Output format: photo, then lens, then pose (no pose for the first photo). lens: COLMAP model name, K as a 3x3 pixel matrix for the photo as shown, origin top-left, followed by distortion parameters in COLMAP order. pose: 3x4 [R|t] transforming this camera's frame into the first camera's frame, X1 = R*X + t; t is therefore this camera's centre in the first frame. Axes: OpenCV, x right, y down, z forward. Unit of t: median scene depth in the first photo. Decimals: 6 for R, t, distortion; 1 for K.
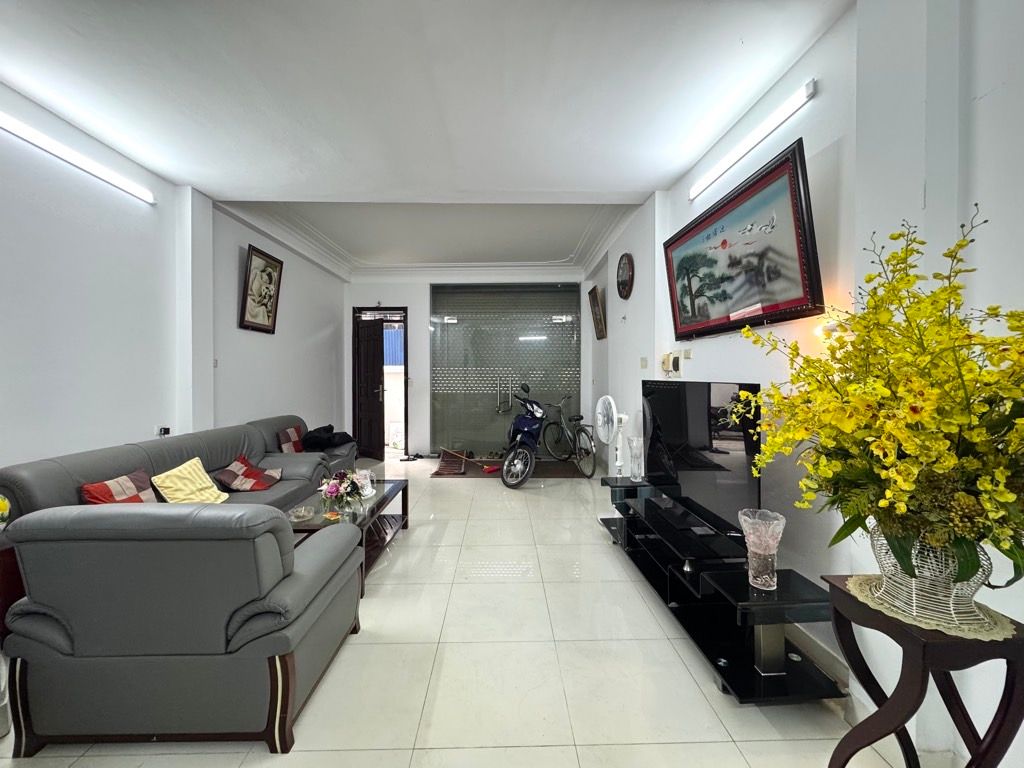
lens RADIAL K [[408.8, 0, 515.7], [0, 408.8, 379.2], [0, 0, 1]] dist [-0.001938, 0.000594]
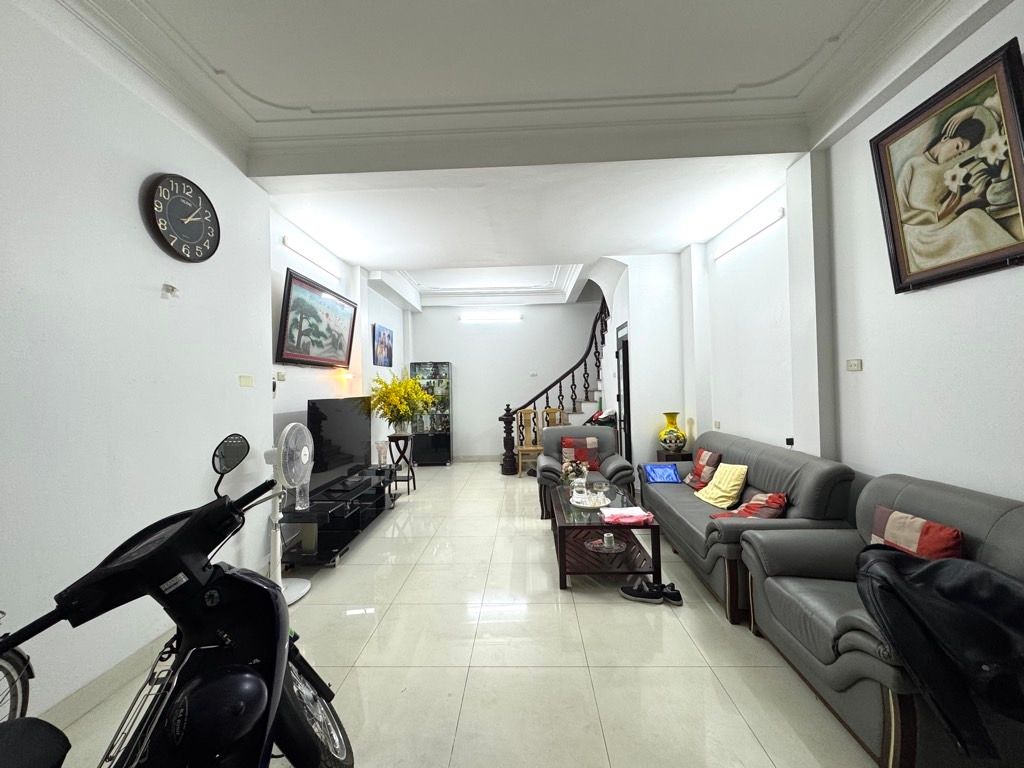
lens RADIAL K [[408.8, 0, 510.6], [0, 408.8, 380.9], [0, 0, 1]] dist [-0.001938, 0.000594]
pose [[-0.997080, 0.024783, 0.072236, -0.190549], [0.024301, 0.999676, -0.007540, -0.018770], [-0.072400, -0.005763, -0.997359, 1.432751]]
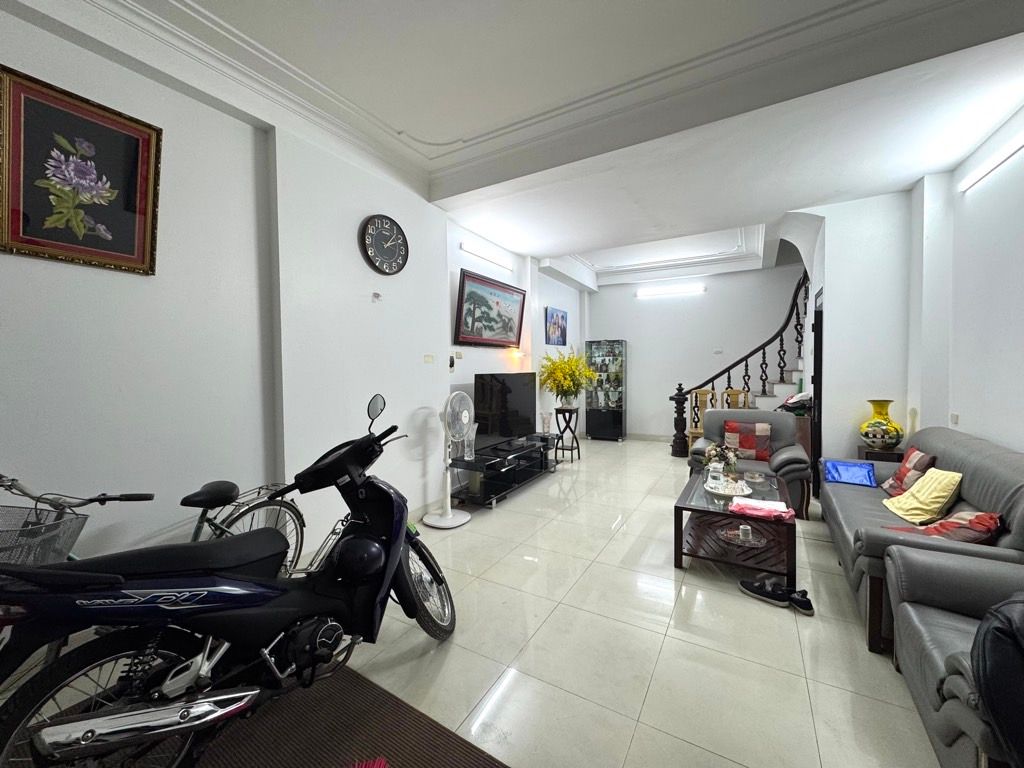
lens RADIAL K [[408.8, 0, 510.5], [0, 408.8, 380.6], [0, 0, 1]] dist [-0.001938, 0.000594]
pose [[-0.841620, -0.006873, 0.540026, -0.336275], [0.015848, 0.999174, 0.037415, -0.017543], [-0.539837, 0.040047, -0.840816, 1.454750]]
